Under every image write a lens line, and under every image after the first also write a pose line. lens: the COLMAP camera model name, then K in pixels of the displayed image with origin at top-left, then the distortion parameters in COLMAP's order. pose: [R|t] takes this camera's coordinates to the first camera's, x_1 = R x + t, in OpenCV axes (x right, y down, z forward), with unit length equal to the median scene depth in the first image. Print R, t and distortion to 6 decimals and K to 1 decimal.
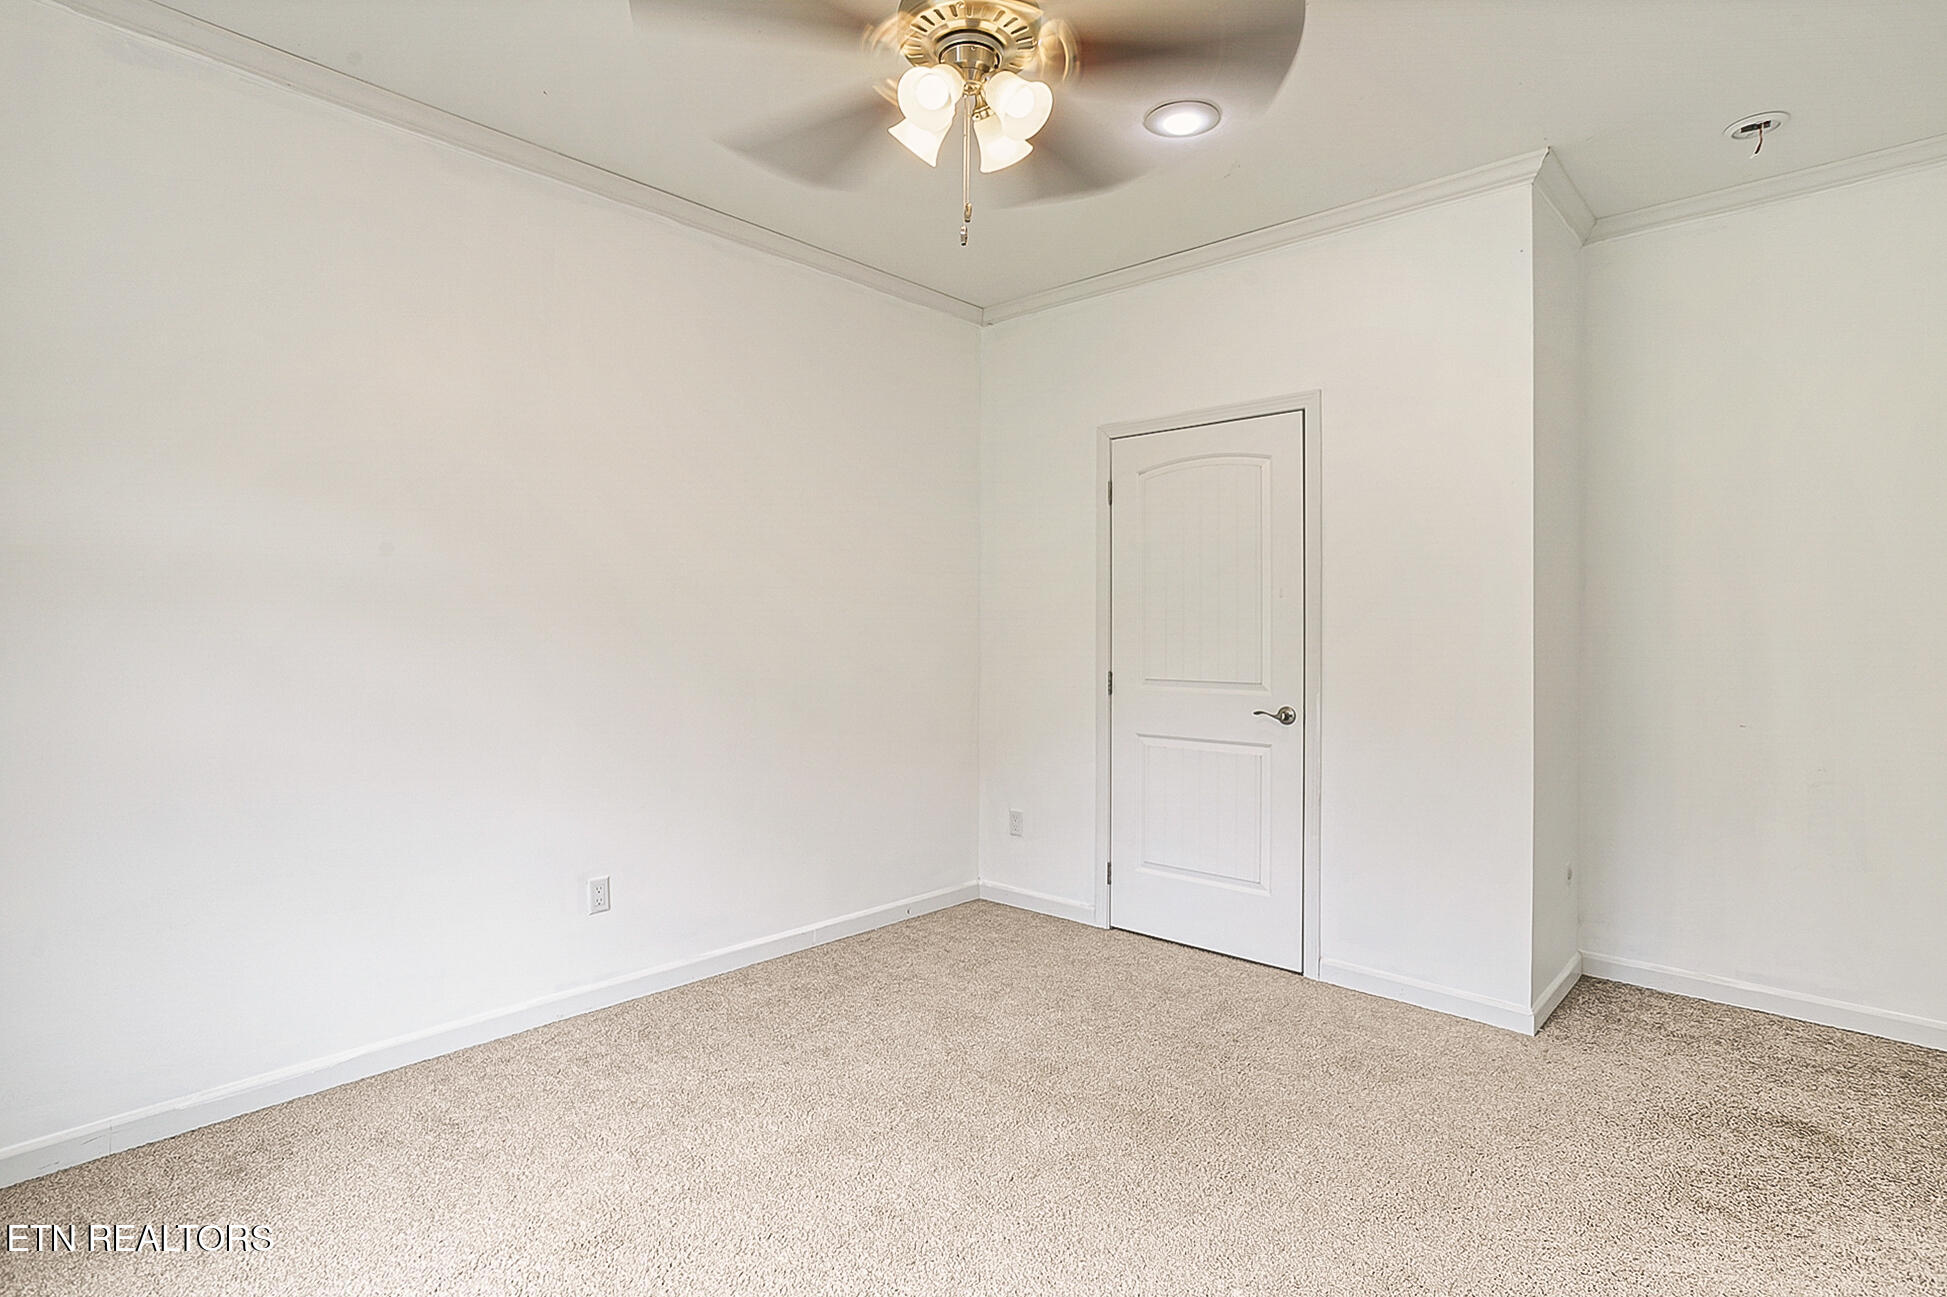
lens RADIAL K [[972.5, 0, 983.1], [0, 972.5, 637.9], [0, 0, 1]] dist [-0.040259, 0.027640]
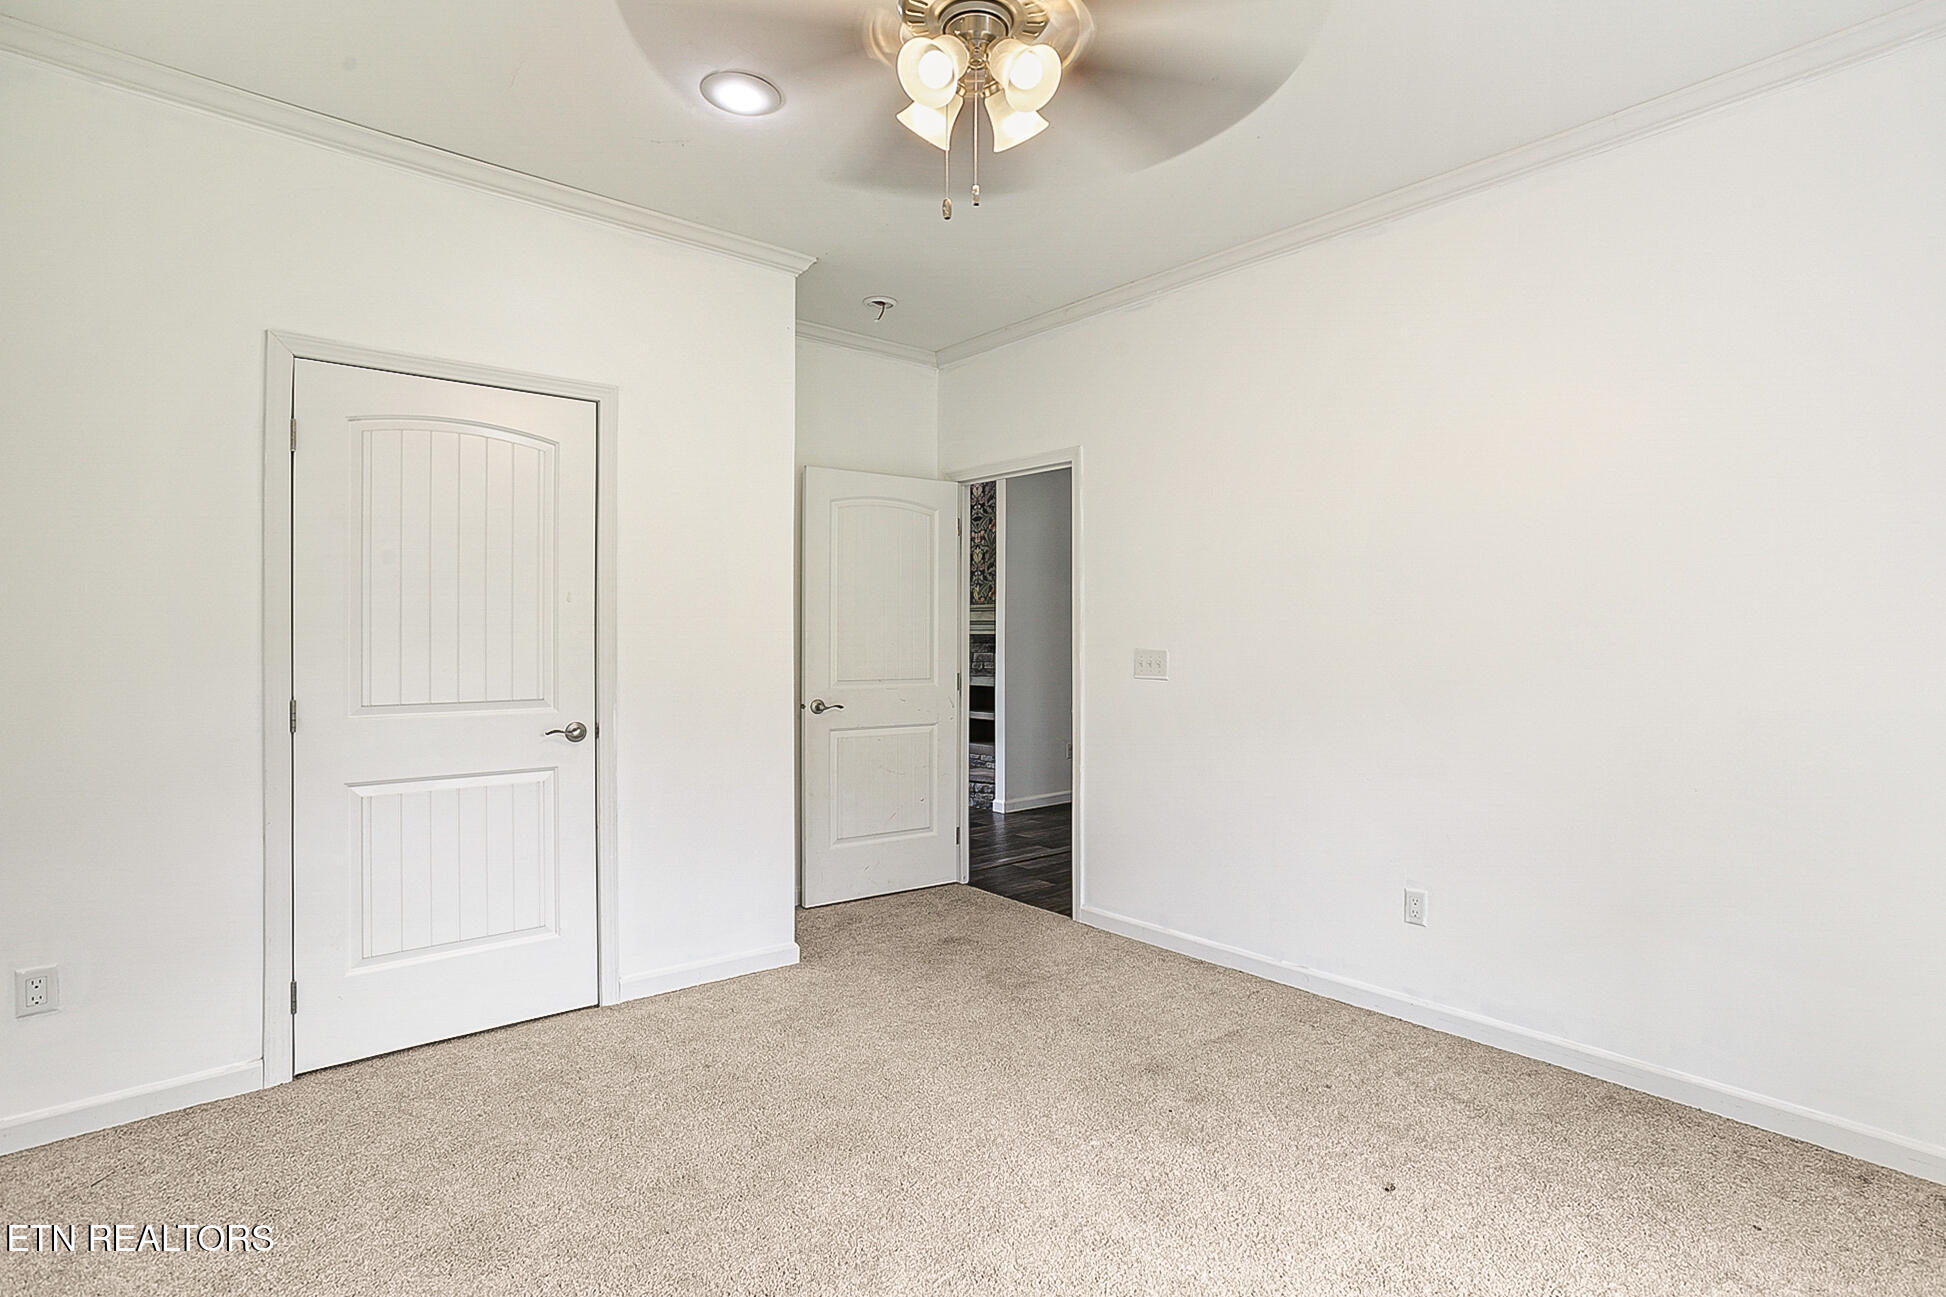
lens RADIAL K [[972.0, 0, 983.5], [0, 972.0, 649.5], [0, 0, 1]] dist [-0.040259, 0.027640]
pose [[0.132242, -0.015191, 0.991101, -0.543997], [0.006619, 0.999874, 0.014442, -0.007897], [-0.991195, 0.004650, 0.132326, 0.506625]]
